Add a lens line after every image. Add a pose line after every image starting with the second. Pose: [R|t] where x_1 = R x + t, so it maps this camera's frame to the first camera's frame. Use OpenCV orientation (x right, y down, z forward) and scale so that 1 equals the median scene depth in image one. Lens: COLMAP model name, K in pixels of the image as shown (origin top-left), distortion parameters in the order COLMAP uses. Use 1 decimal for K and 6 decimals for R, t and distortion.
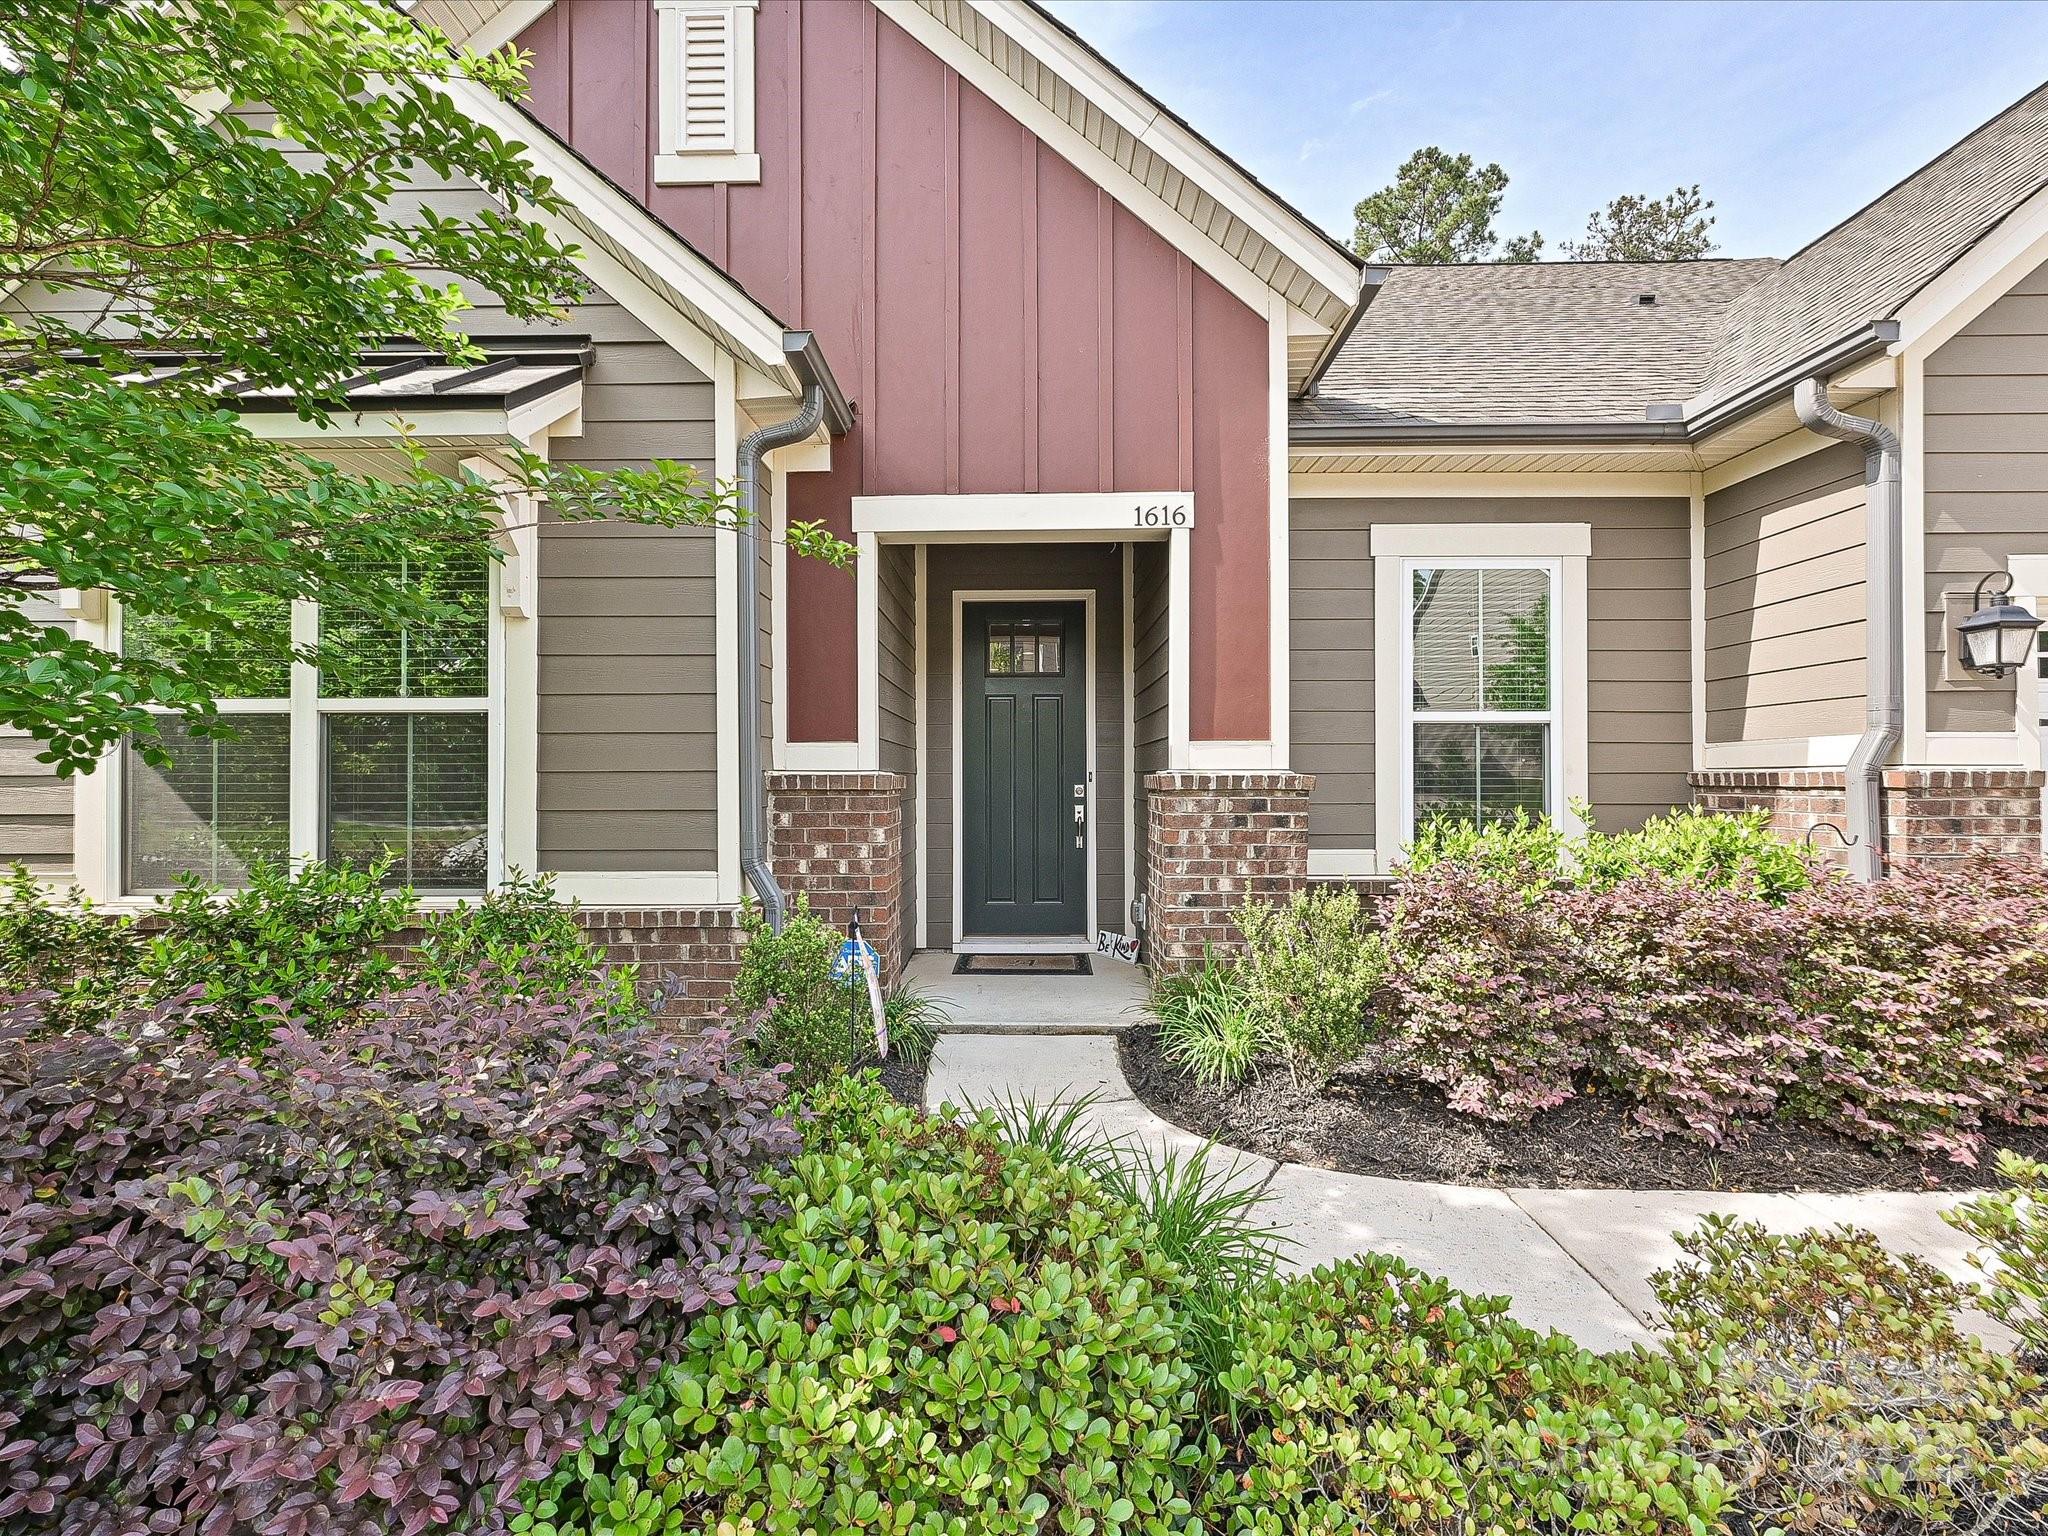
lens RADIAL K [[975.3, 0, 1030.1], [0, 975.3, 774.7], [0, 0, 1]] dist [-0.000015, 0.000257]
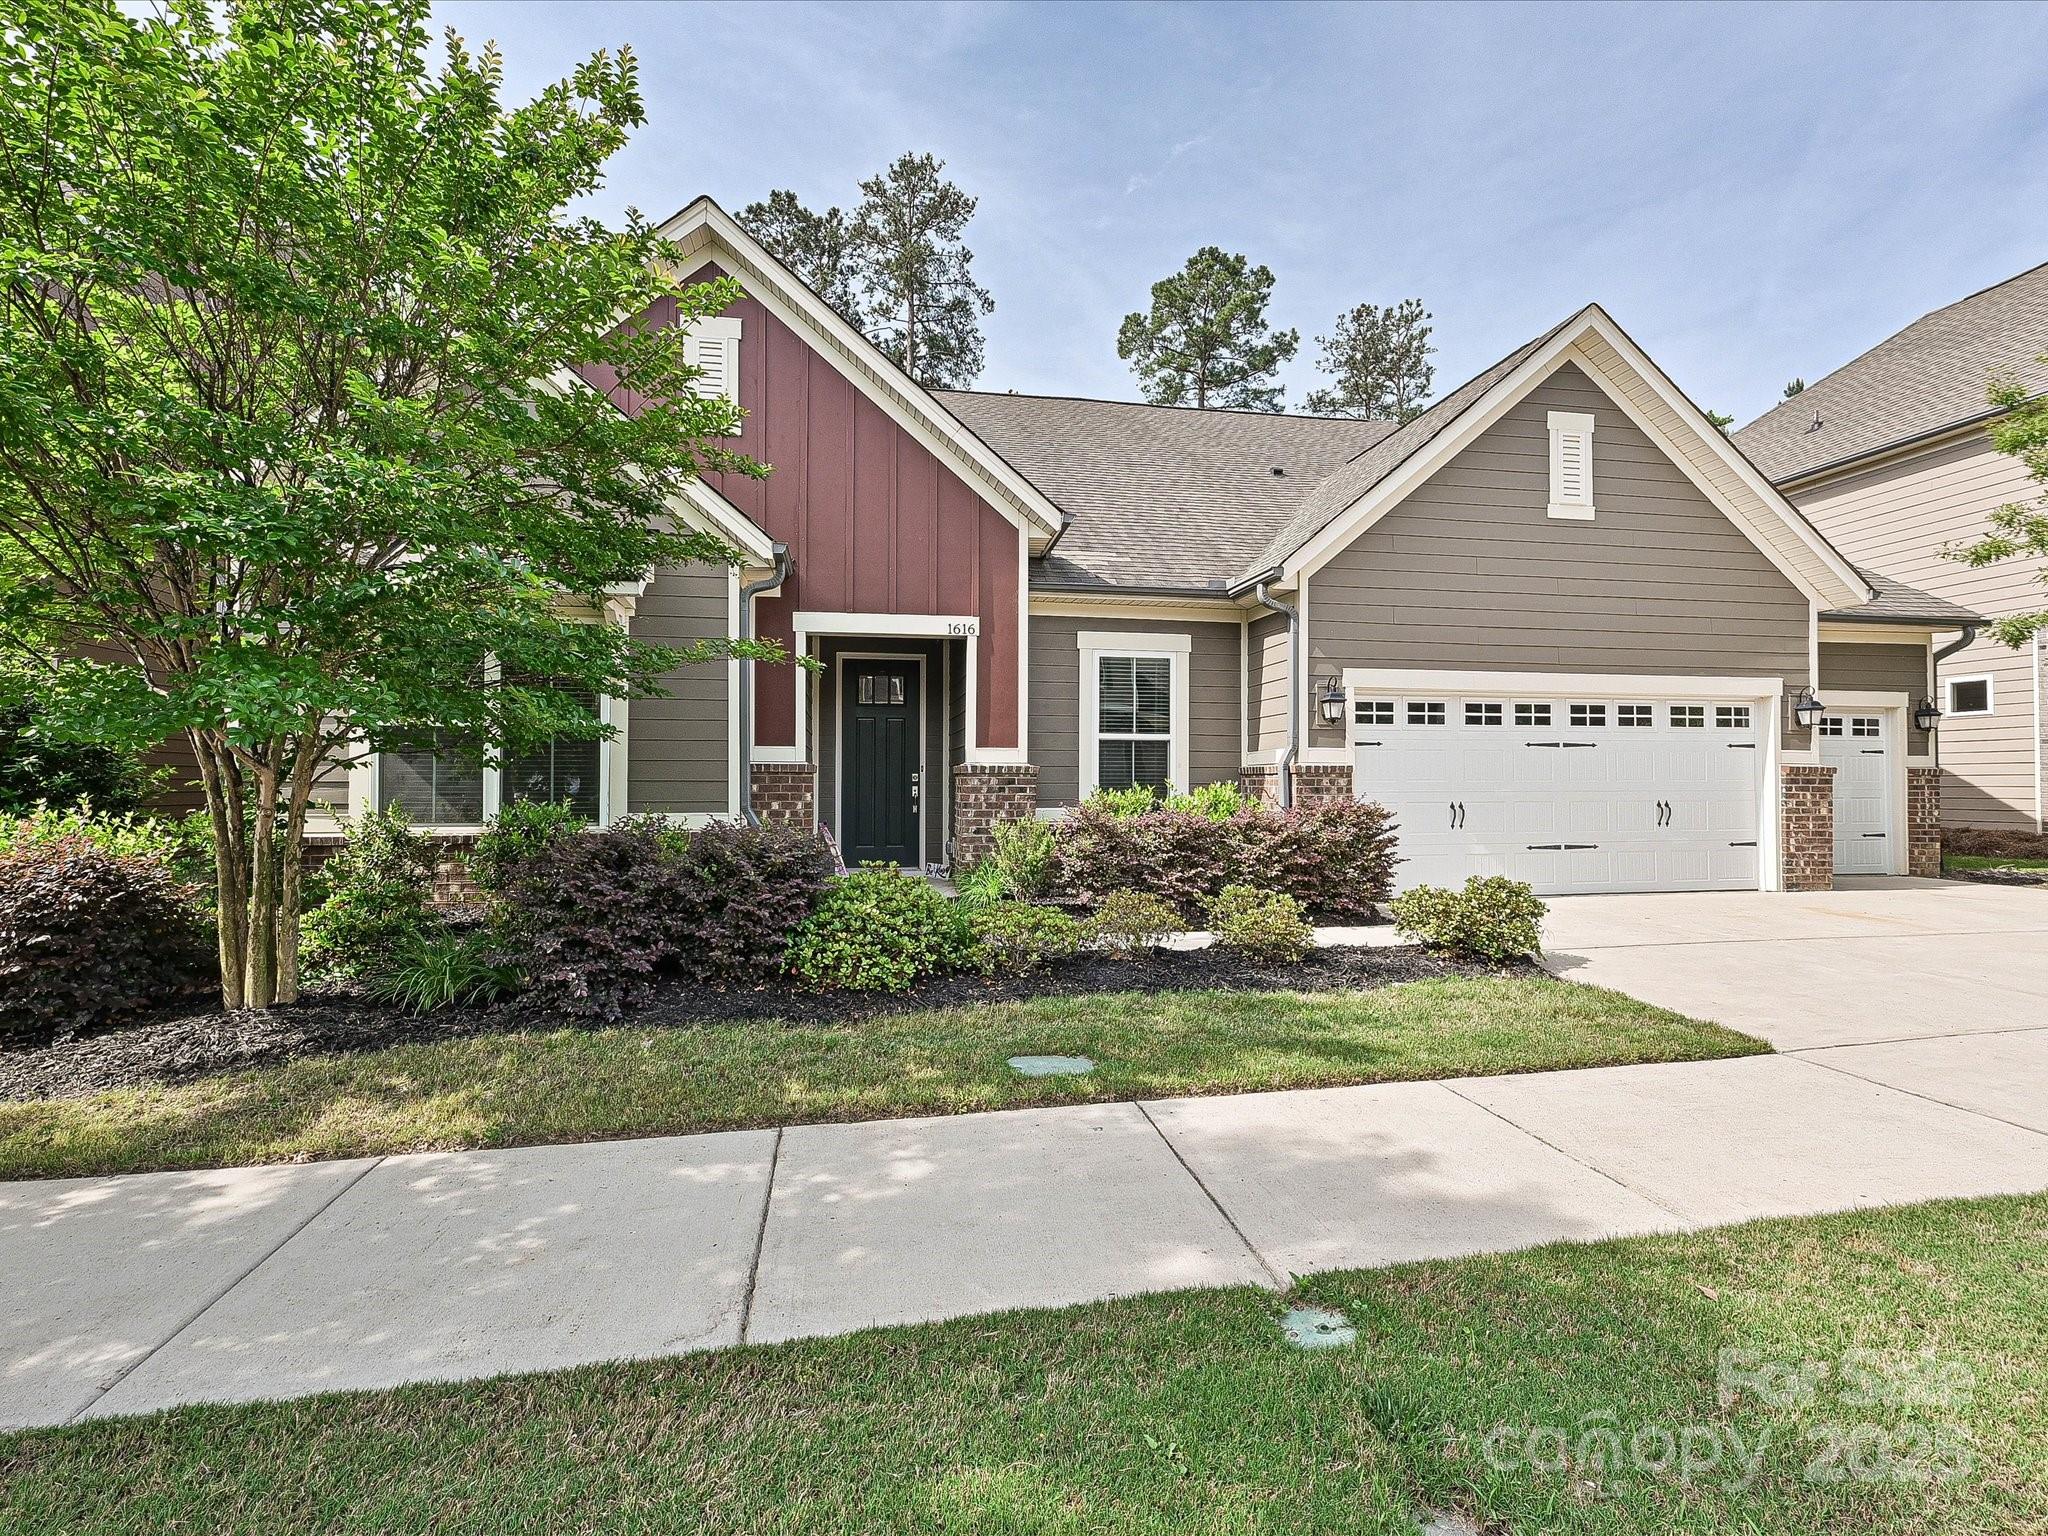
lens RADIAL K [[975.3, 0, 1064.0], [0, 975.3, 766.6], [0, 0, 1]] dist [-0.000015, 0.000257]
pose [[0.977650, 0.007538, 0.210103, -0.068296], [-0.004737, 0.999893, -0.013830, 0.027494], [-0.210185, 0.012526, 0.977581, -0.893441]]
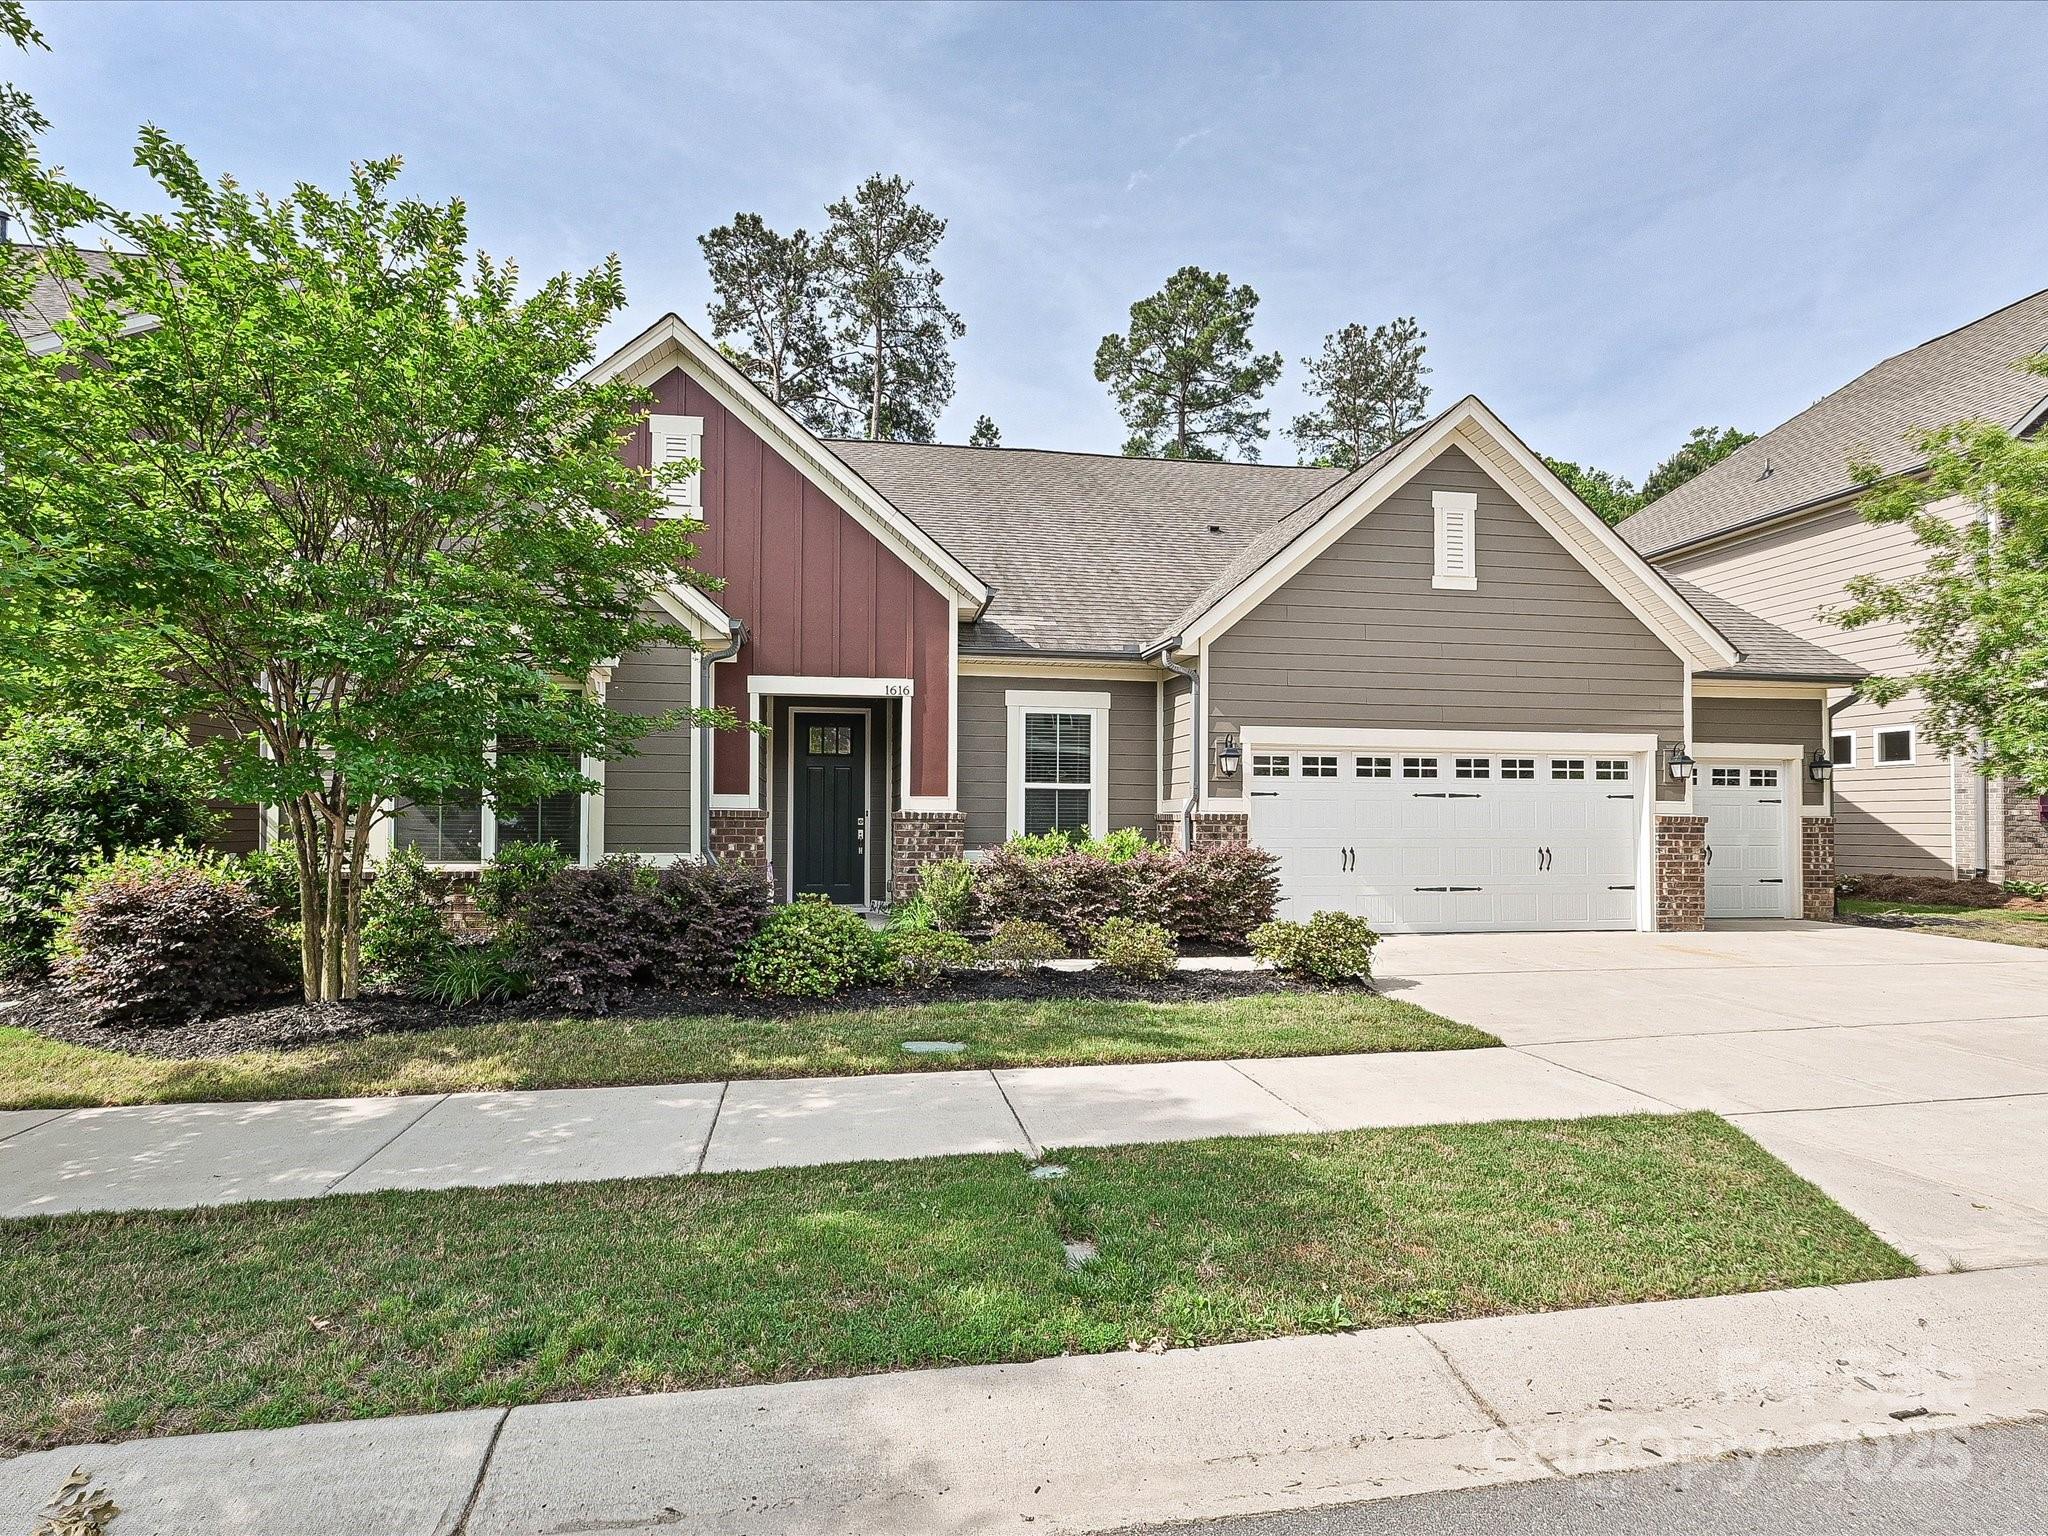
lens RADIAL K [[1051.4, 0, 1025.9], [0, 1051.4, 806.9], [0, 0, 1]] dist [0.000976, 0.001906]
pose [[0.981984, 0.011809, 0.188594, -0.021178], [-0.009775, 0.999884, -0.011714, 0.012710], [-0.188710, 0.009660, 0.981985, -1.301203]]
